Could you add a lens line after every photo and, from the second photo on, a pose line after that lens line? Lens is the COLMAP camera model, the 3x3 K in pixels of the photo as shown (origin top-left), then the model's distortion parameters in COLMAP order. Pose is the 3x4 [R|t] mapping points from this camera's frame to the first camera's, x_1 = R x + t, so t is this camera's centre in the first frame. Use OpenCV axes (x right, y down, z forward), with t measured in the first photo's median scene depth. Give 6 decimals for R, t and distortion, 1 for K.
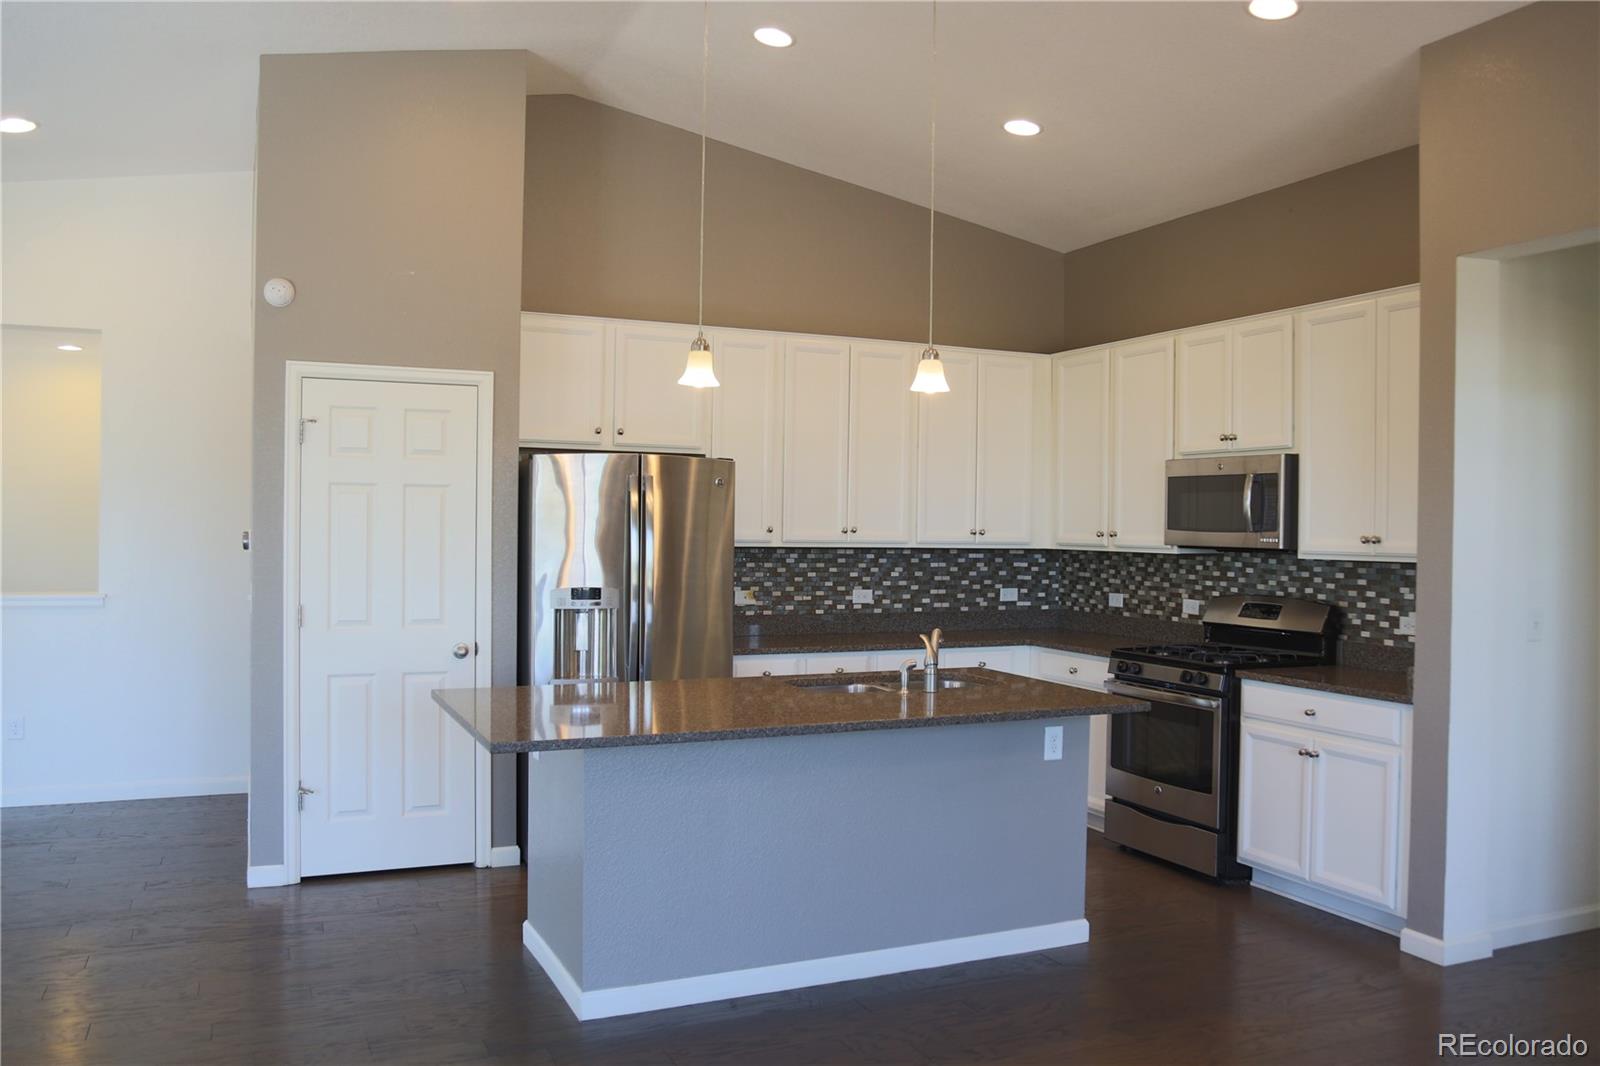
lens RADIAL K [[1293.4, 0, 804.7], [0, 1293.4, 534.0], [0, 0, 1]] dist [-0.007495, -0.000672]
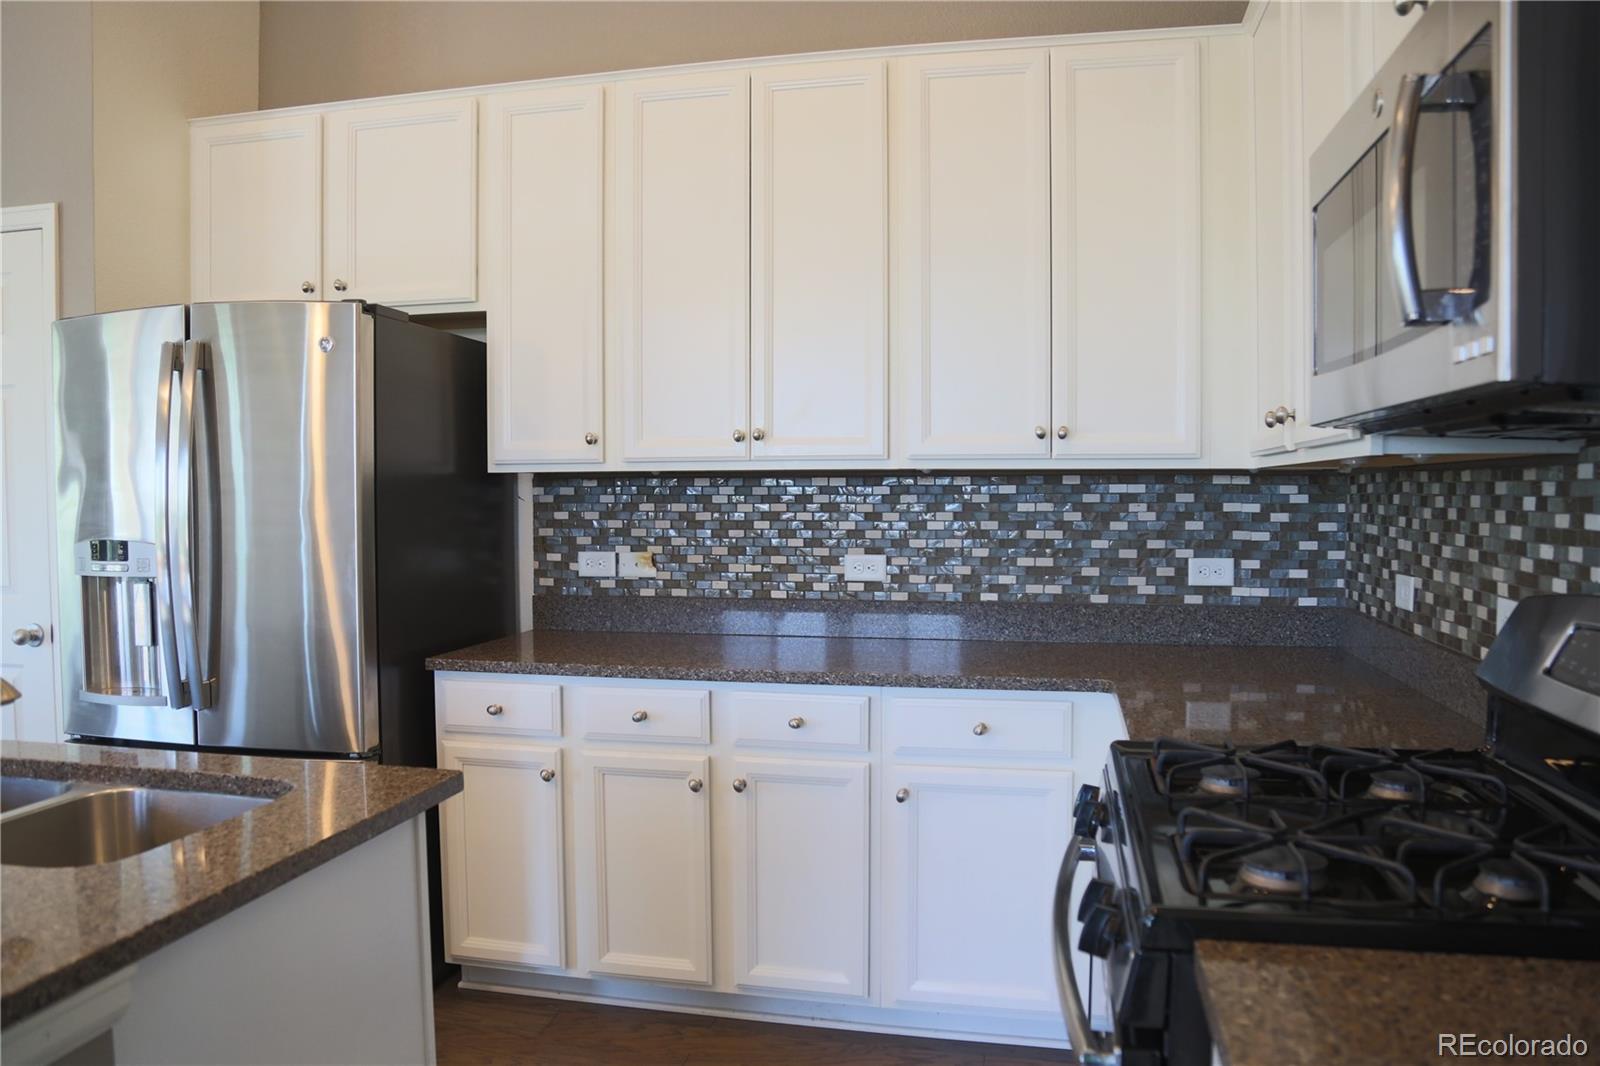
lens RADIAL K [[1148.6, 0, 789.7], [0, 1148.6, 549.1], [0, 0, 1]] dist [-0.104445, 0.045476]
pose [[0.794095, 0.014797, -0.607613, 0.294793], [0.009407, 0.999285, 0.036630, 0.023044], [0.607721, -0.034804, 0.793388, 0.602860]]
